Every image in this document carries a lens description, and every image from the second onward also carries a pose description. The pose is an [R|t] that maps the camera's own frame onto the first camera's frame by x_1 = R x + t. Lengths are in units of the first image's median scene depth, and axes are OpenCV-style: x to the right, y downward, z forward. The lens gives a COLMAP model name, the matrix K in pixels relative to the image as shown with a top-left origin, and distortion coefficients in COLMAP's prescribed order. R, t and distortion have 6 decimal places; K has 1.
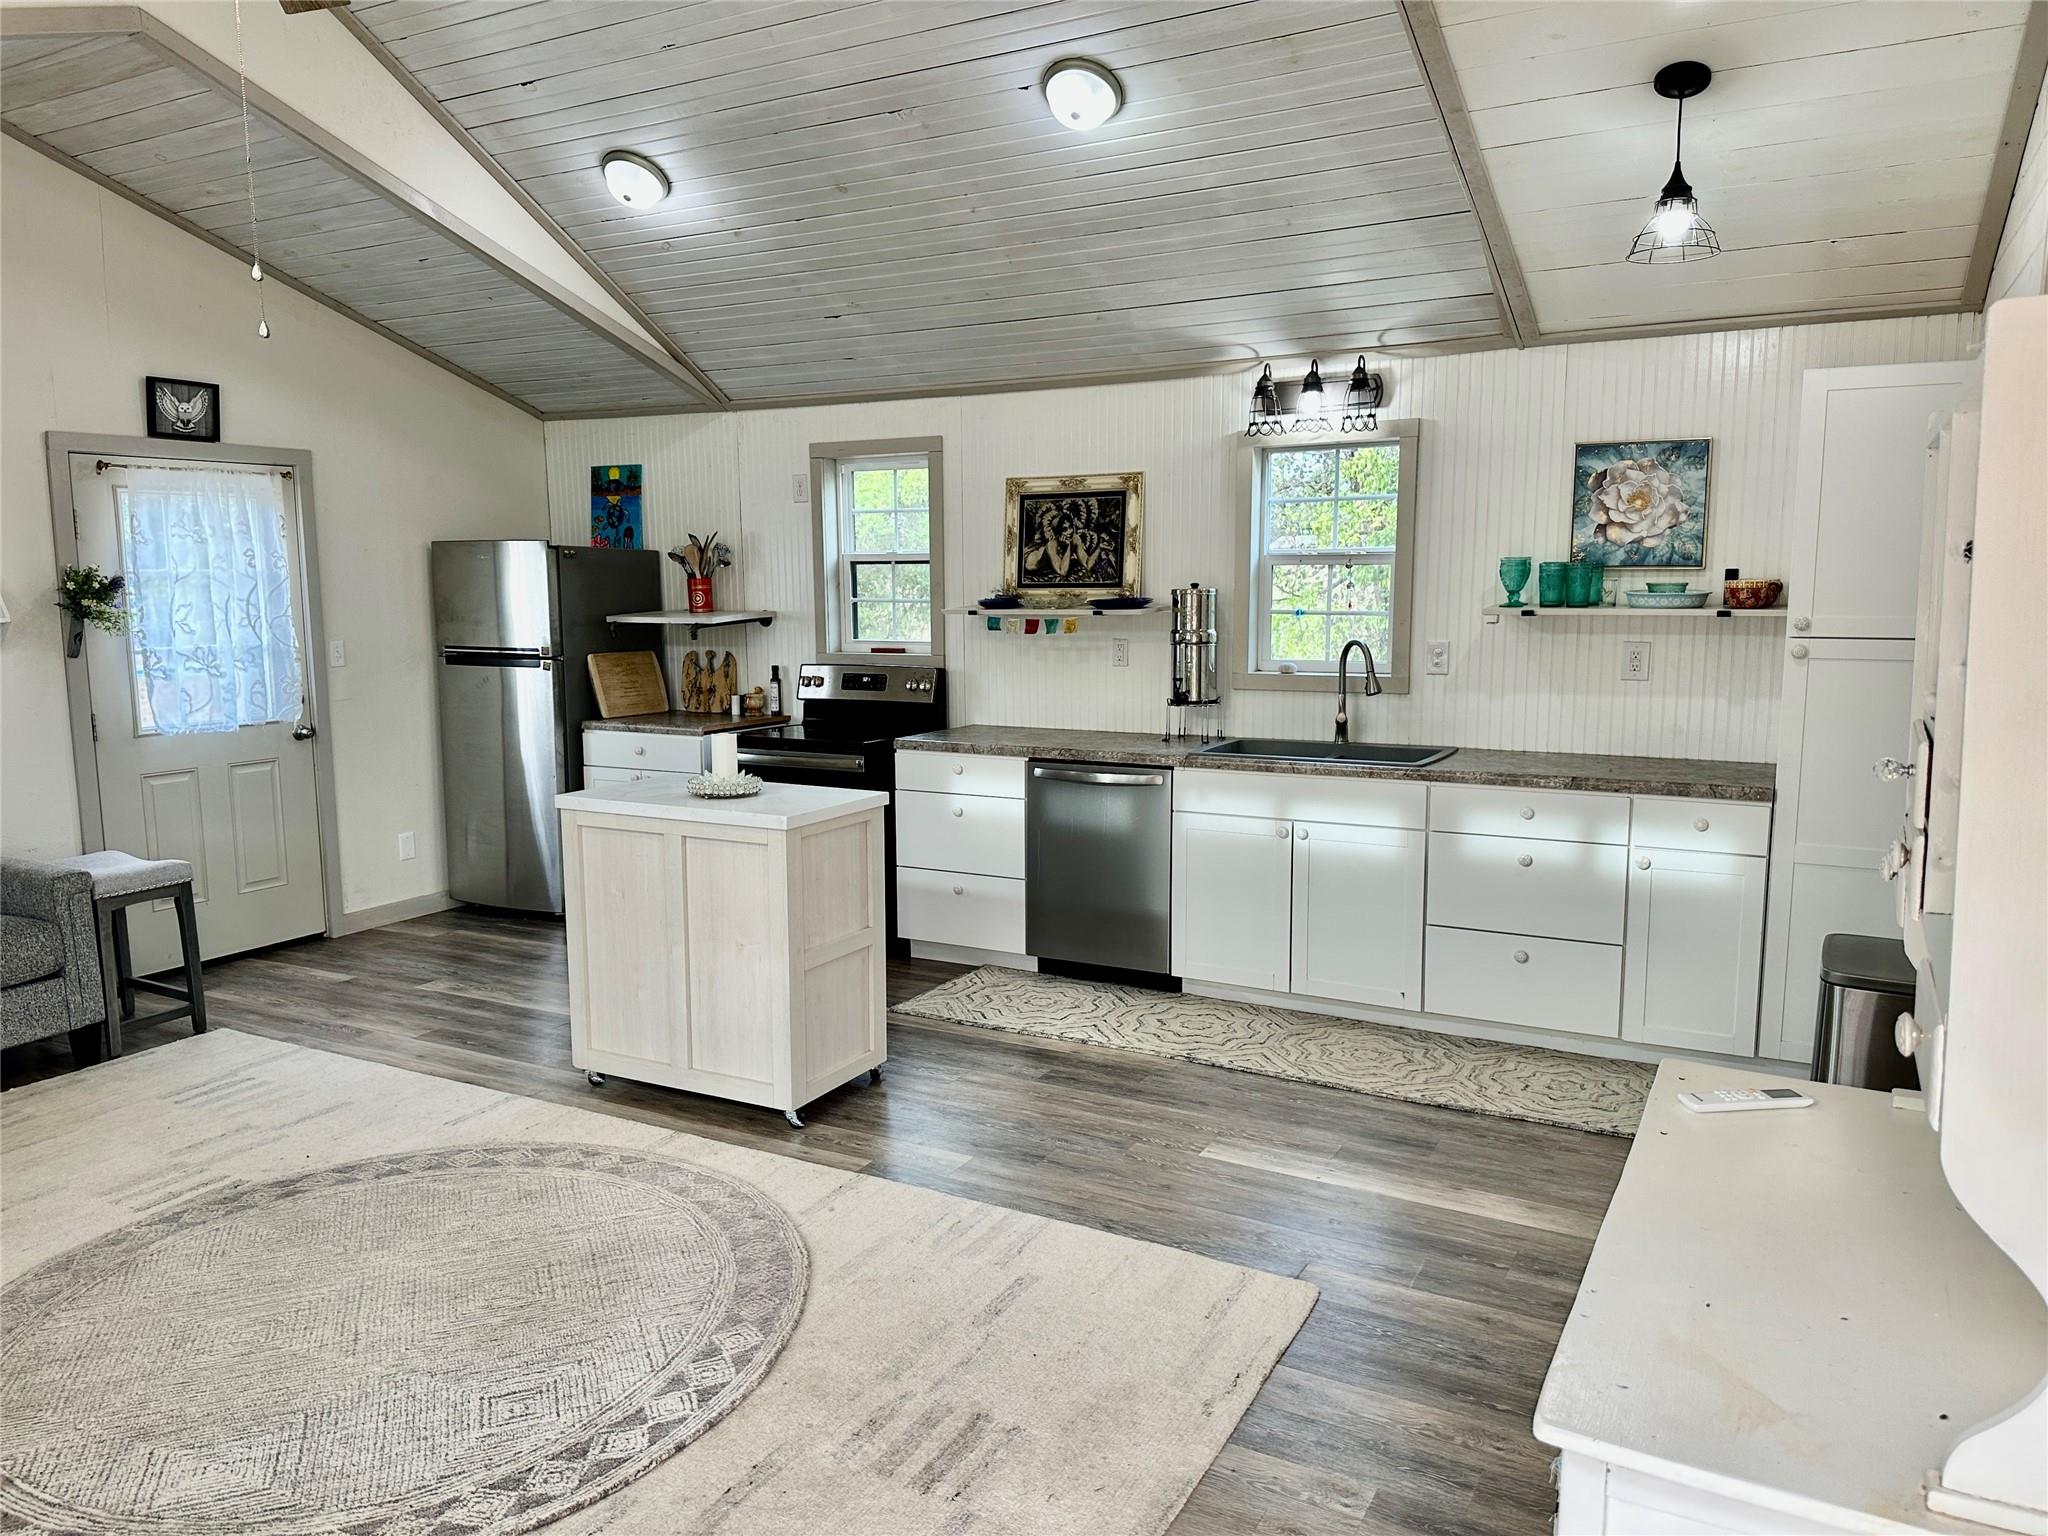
lens RADIAL K [[1442.2, 0, 1020.7], [0, 1442.2, 785.6], [0, 0, 1]] dist [0.047009, -0.059166]
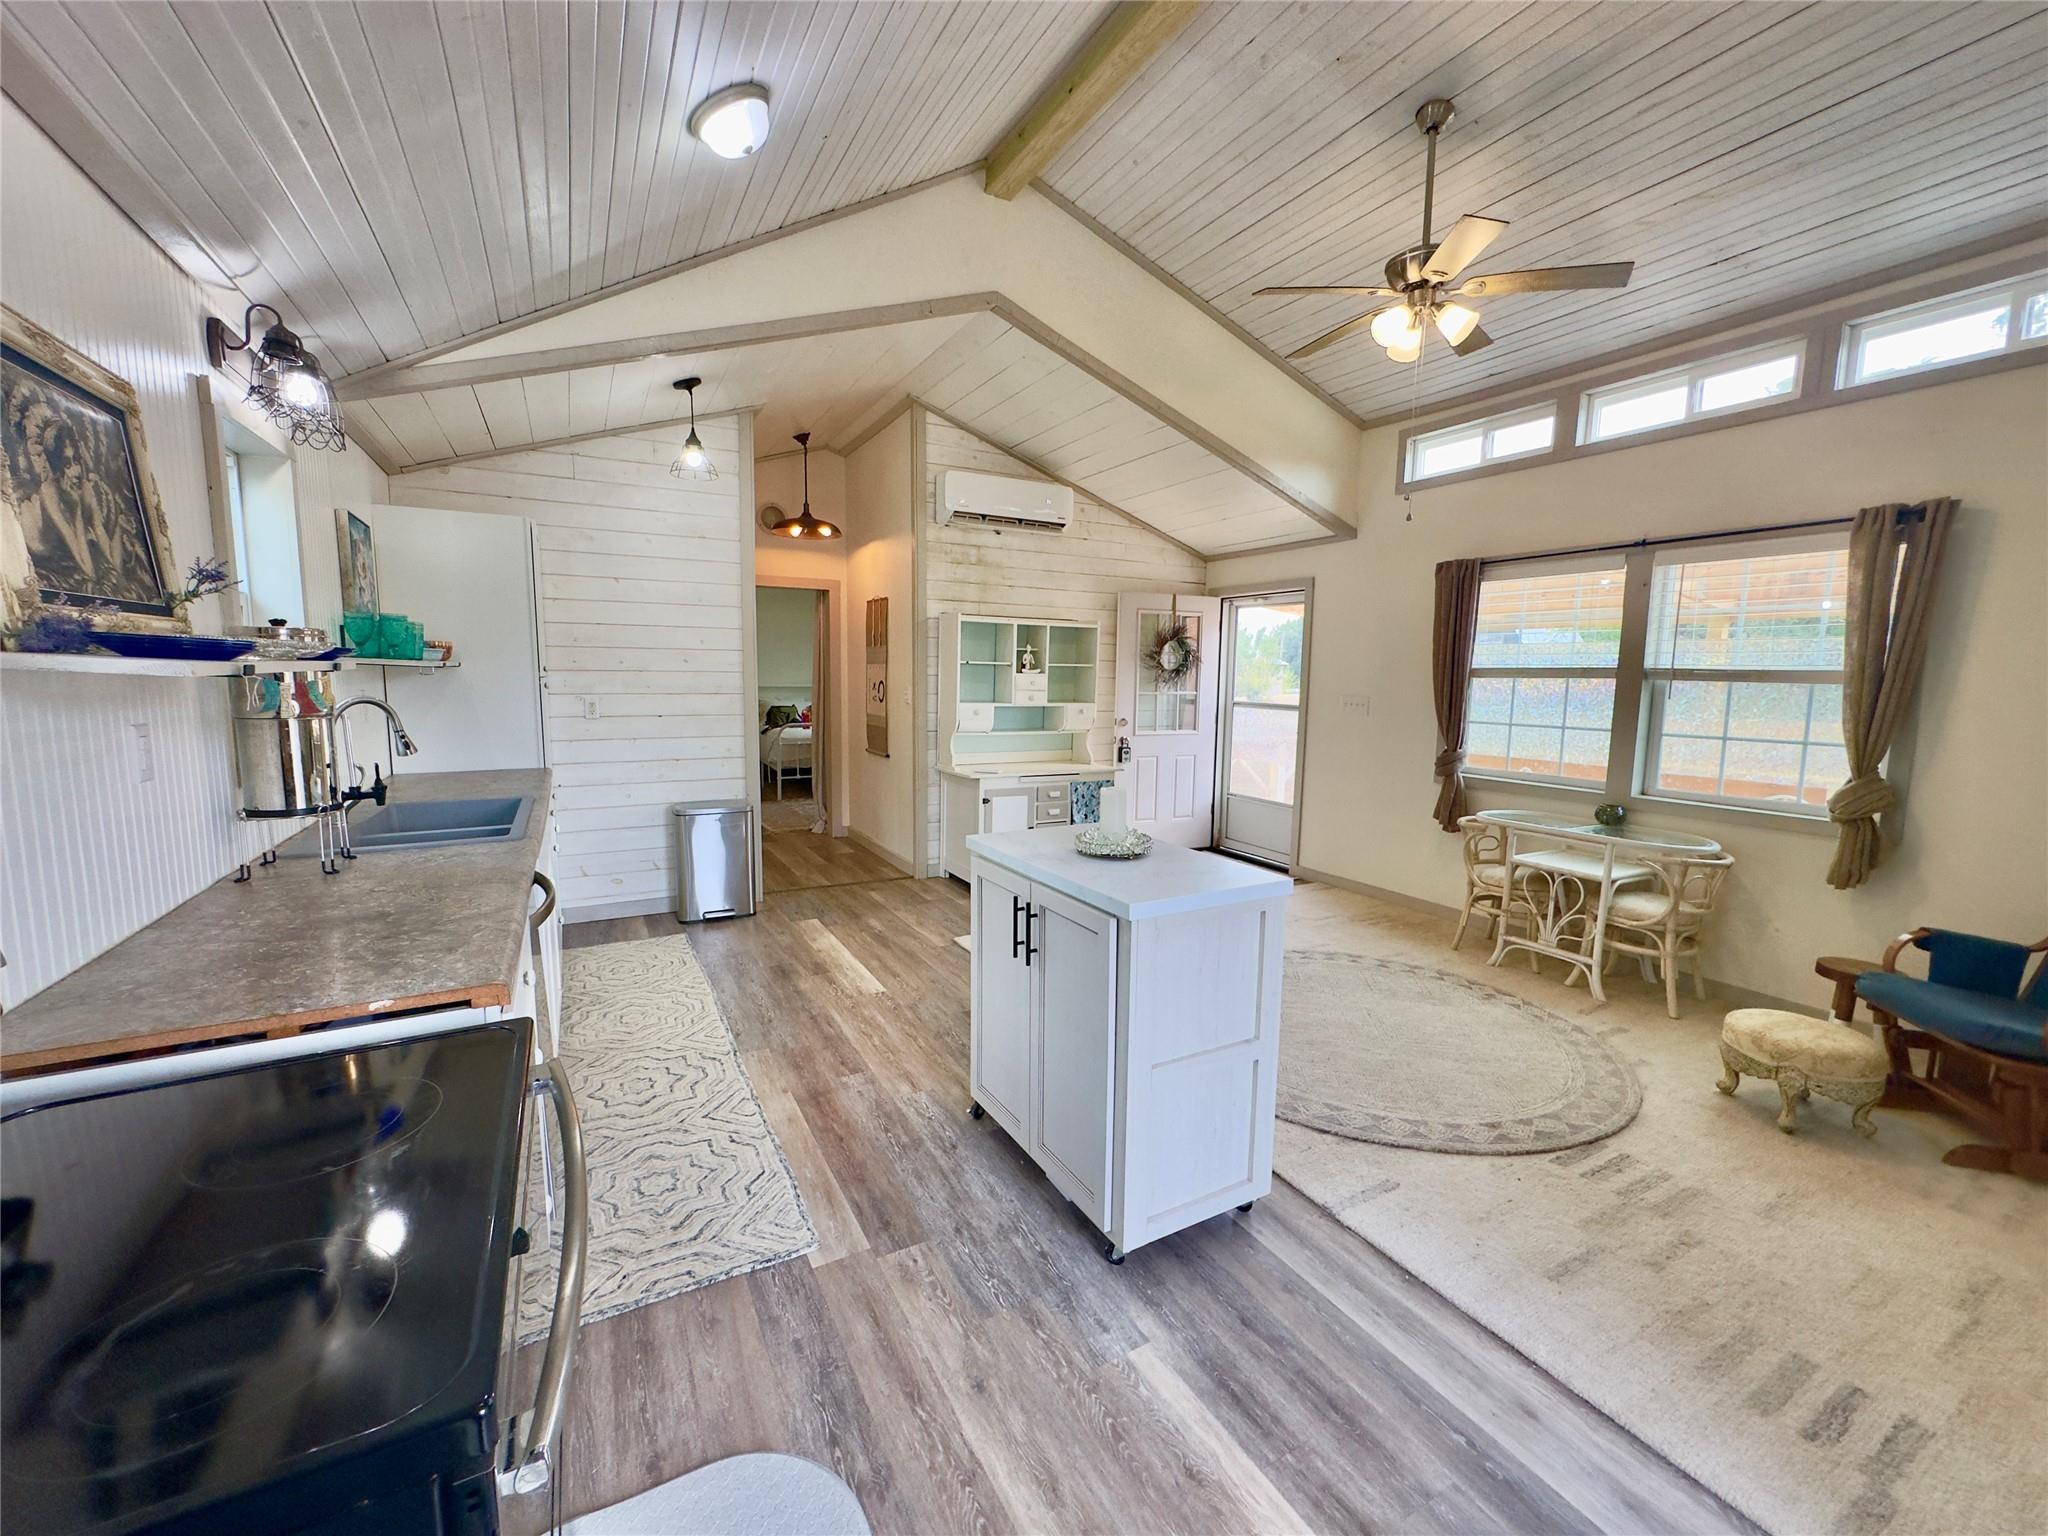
lens RADIAL K [[821.7, 0, 1024.9], [0, 821.7, 766.4], [0, 0, 1]] dist [-0.011482, 0.001975]
pose [[-0.847576, -0.067384, 0.526379, -0.396518], [0.070012, 0.969037, 0.236784, -0.163818], [-0.526036, 0.237545, -0.816614, 1.331312]]
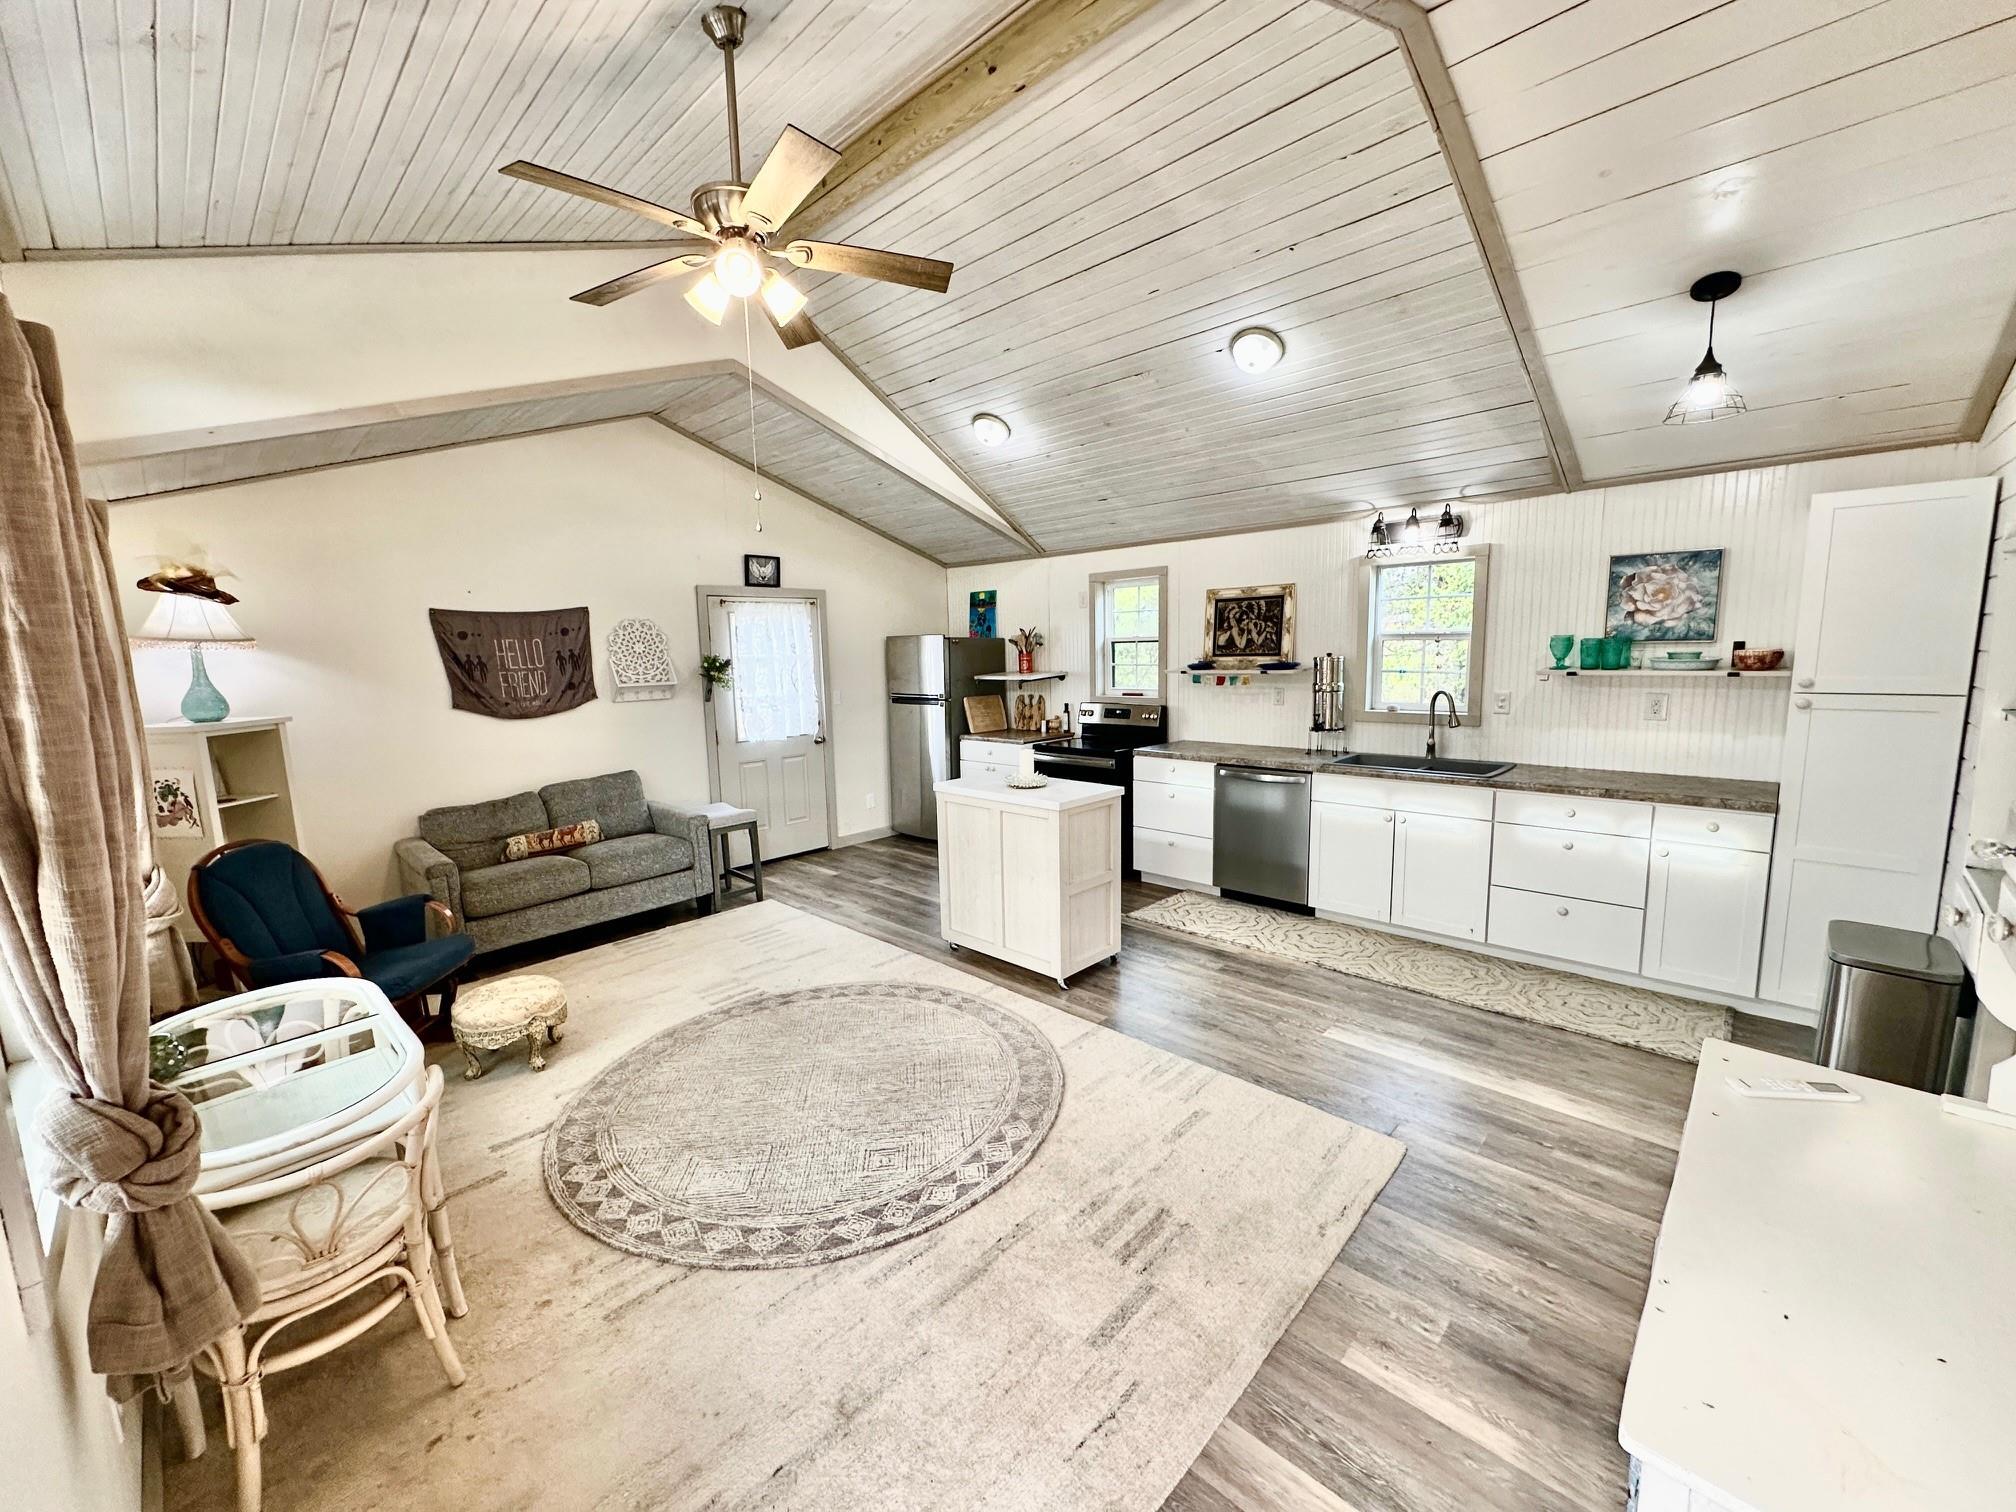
lens RADIAL K [[808.9, 0, 1003.9], [0, 808.9, 758.6], [0, 0, 1]] dist [-0.011482, 0.001975]
pose [[0.965397, 0.018964, -0.260095, 0.012320], [-0.019957, 0.999800, -0.001180, -0.022125], [0.260020, 0.006330, 0.965582, 0.077334]]
